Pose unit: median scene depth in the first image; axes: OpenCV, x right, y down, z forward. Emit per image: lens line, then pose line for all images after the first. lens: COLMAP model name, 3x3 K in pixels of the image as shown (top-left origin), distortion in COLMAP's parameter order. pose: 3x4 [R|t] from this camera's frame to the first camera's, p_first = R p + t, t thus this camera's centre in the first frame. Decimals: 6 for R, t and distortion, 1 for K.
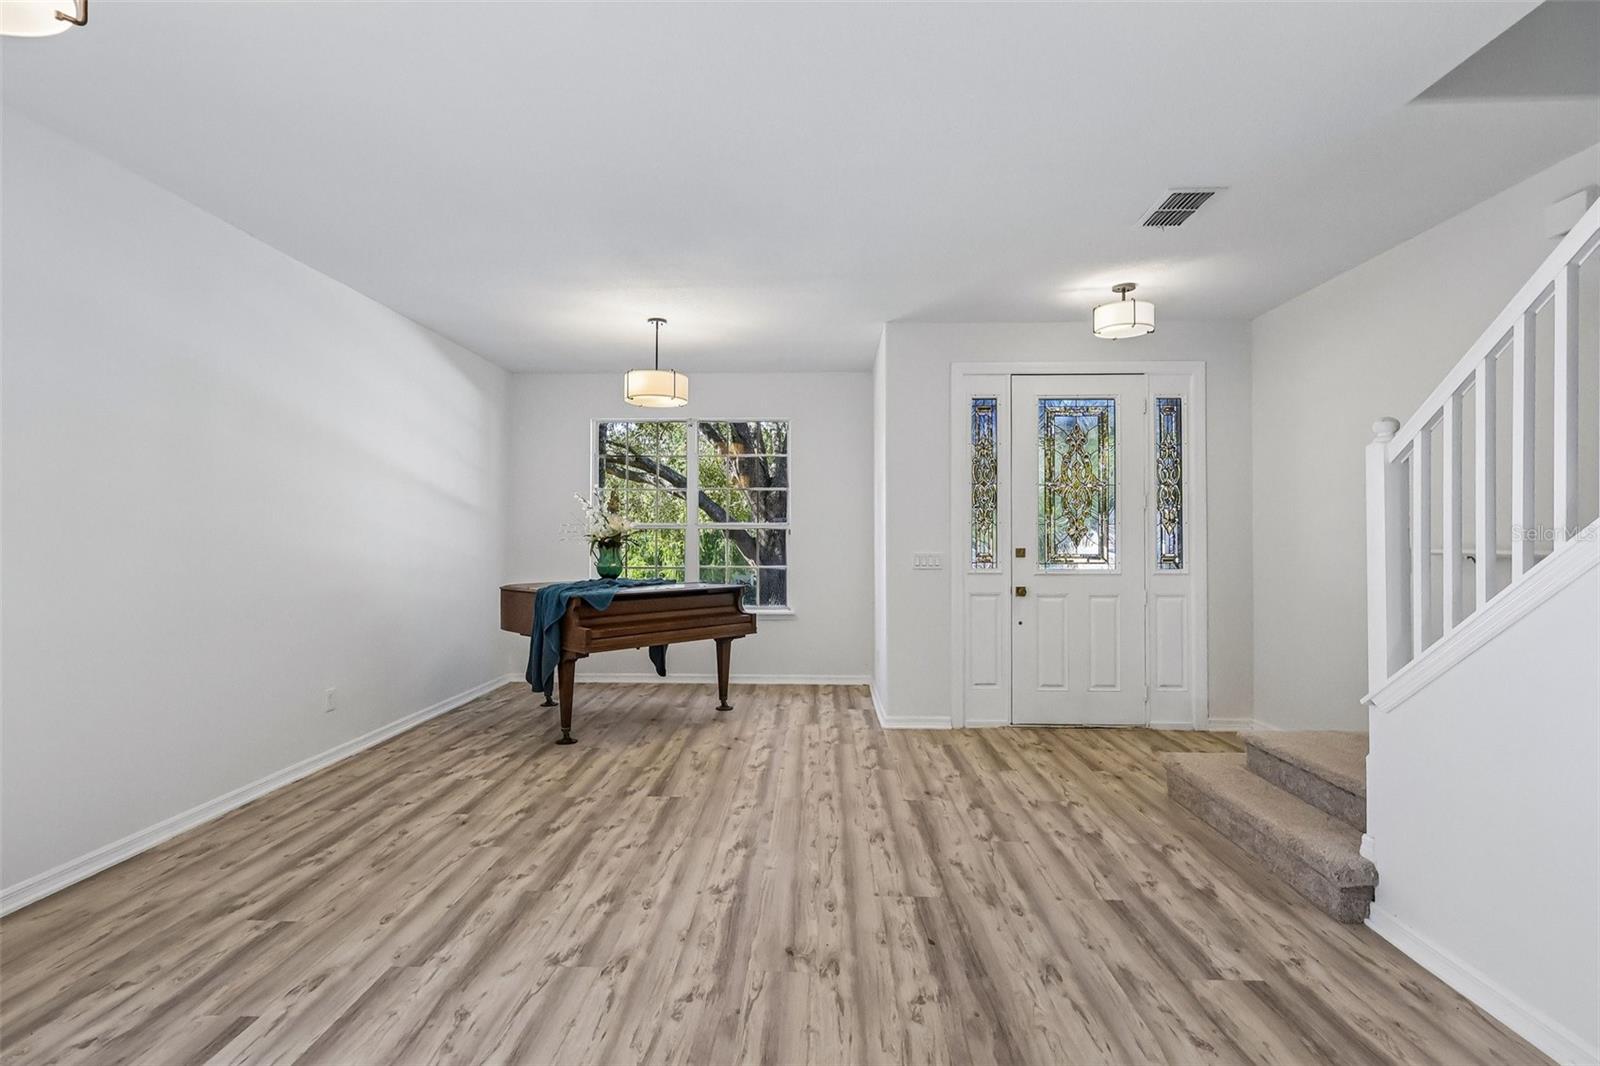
lens RADIAL K [[742.7, 0, 800.0], [0, 742.7, 533.0], [0, 0, 1]] dist [-0.002214, 0.000012]
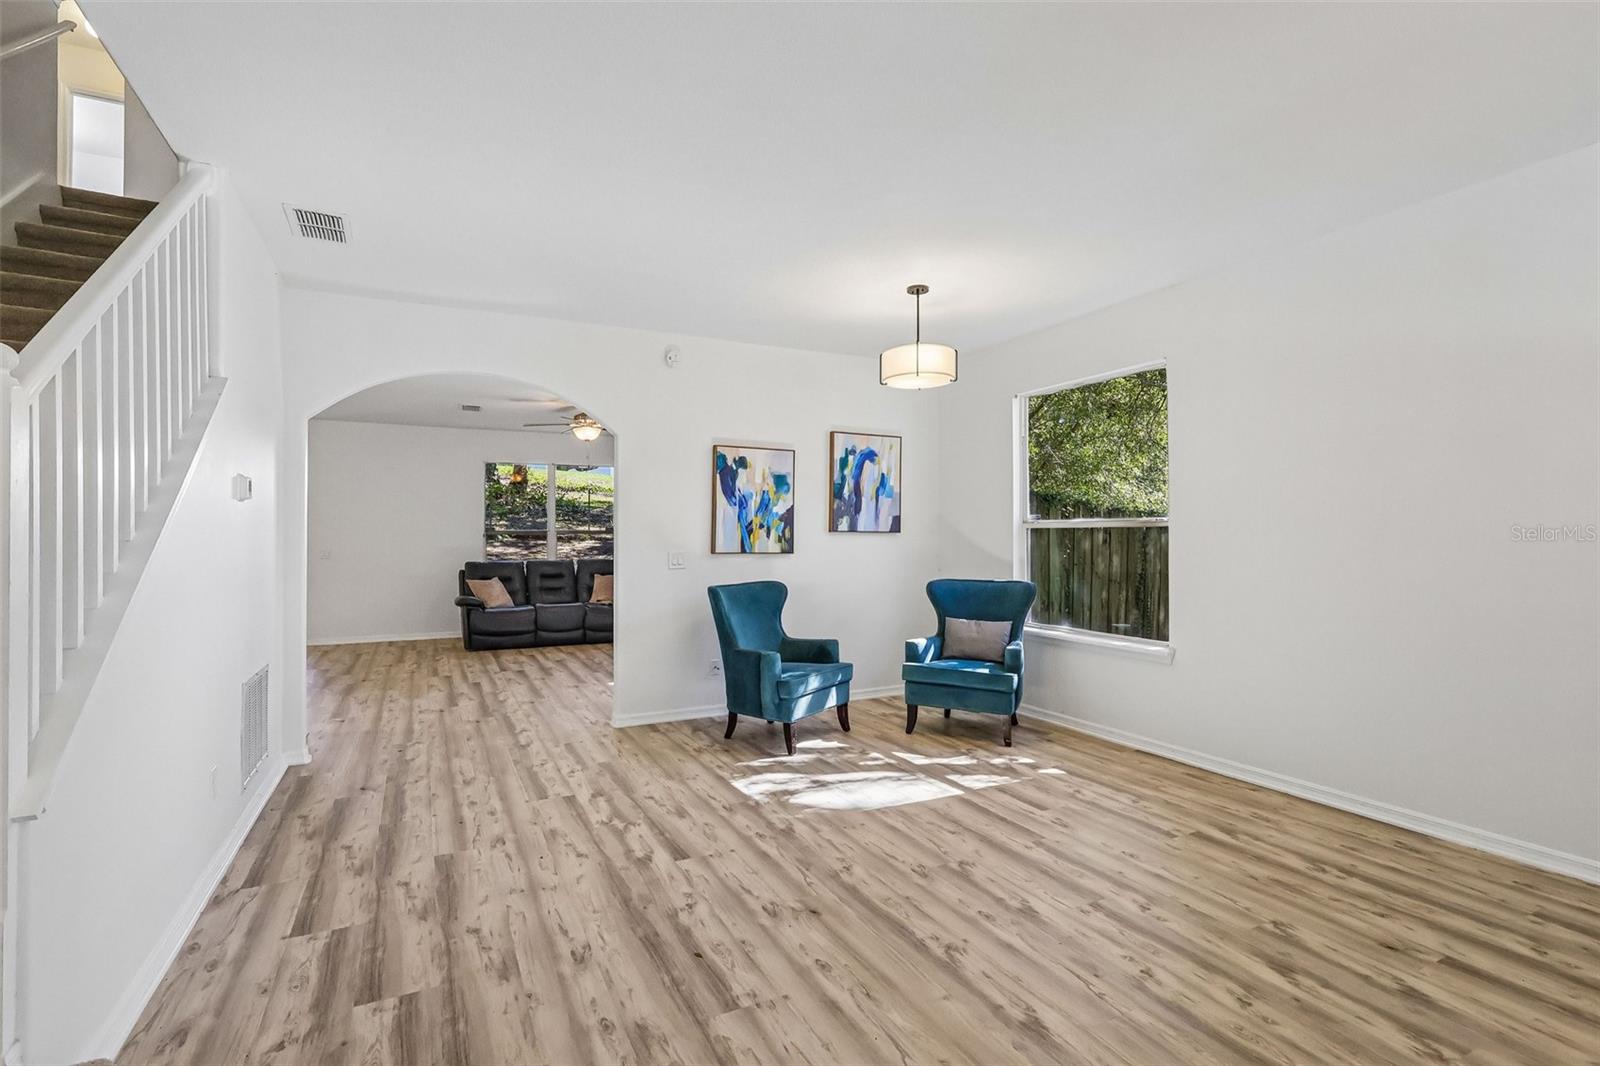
lens RADIAL K [[742.7, 0, 800.0], [0, 742.7, 533.0], [0, 0, 1]] dist [-0.002214, 0.000012]
pose [[-0.877441, -0.001505, -0.479682, 0.406983], [0.004674, 0.999921, -0.011688, 0.006108], [0.479662, -0.012497, -0.877364, 1.483836]]
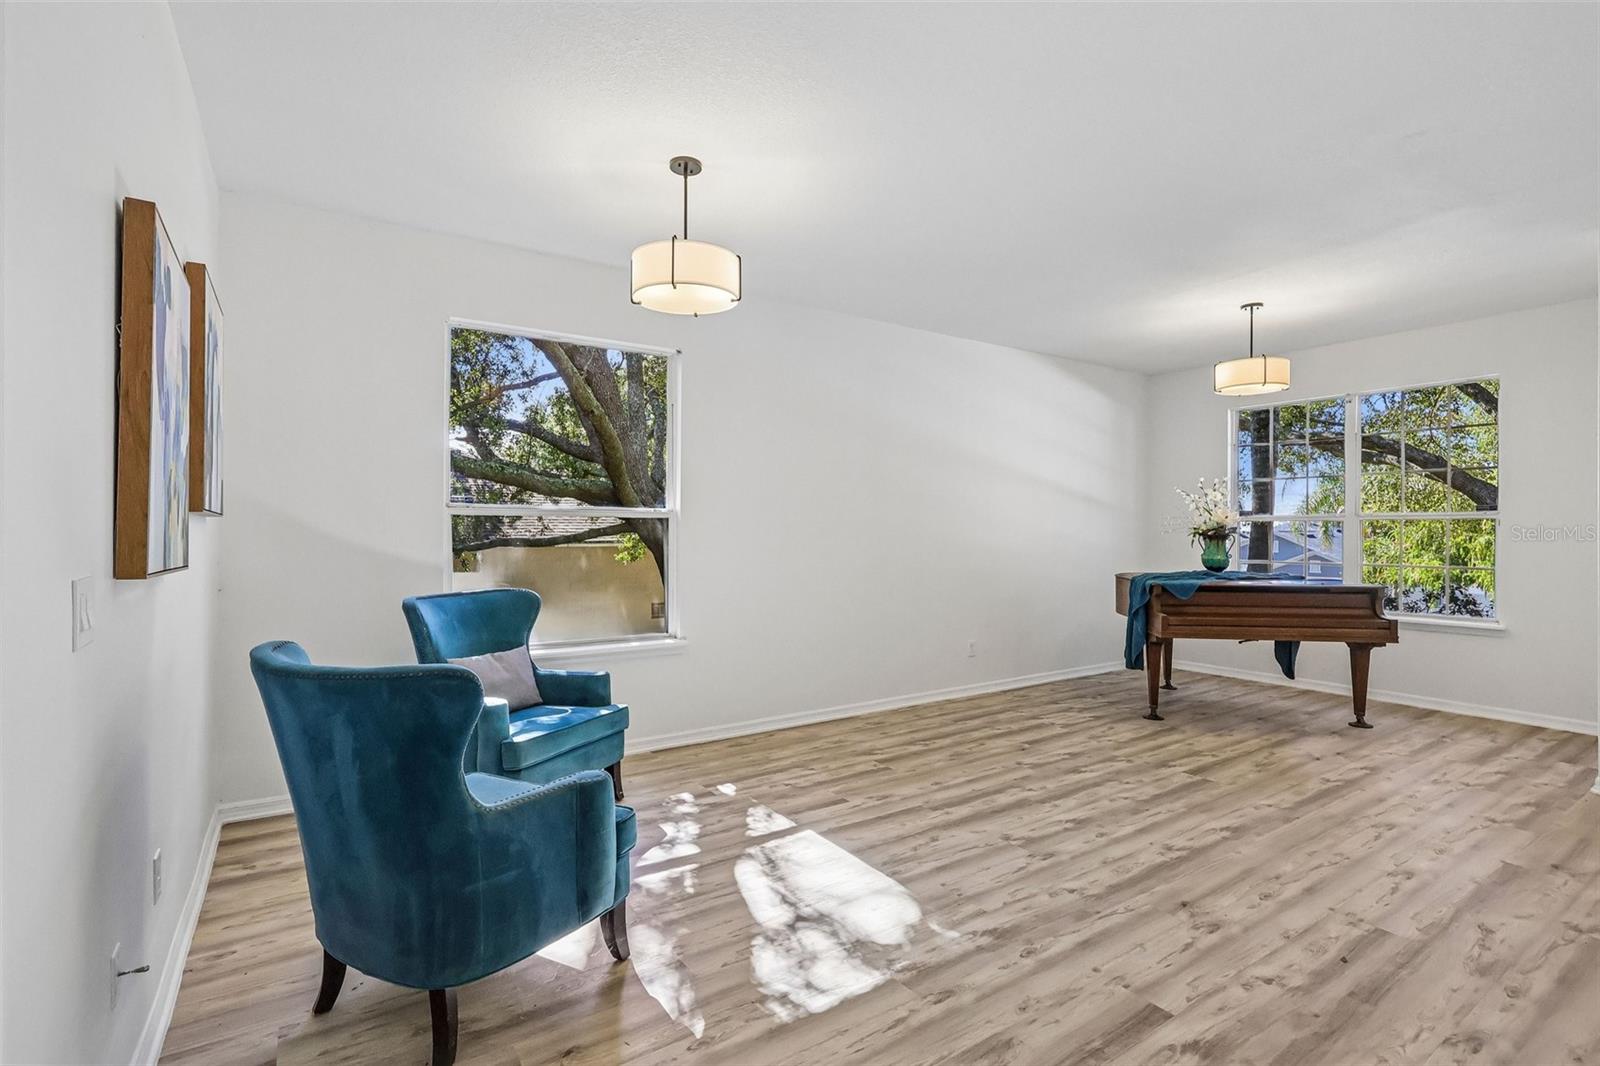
lens RADIAL K [[745.6, 0, 800.0], [0, 745.6, 533.0], [0, 0, 1]] dist [-0.002173, 0.000139]
pose [[0.580593, 0.002105, -0.814191, 0.417135], [0.005090, 0.999968, 0.006215, 0.002315], [0.814178, -0.007753, 0.580563, -0.077450]]
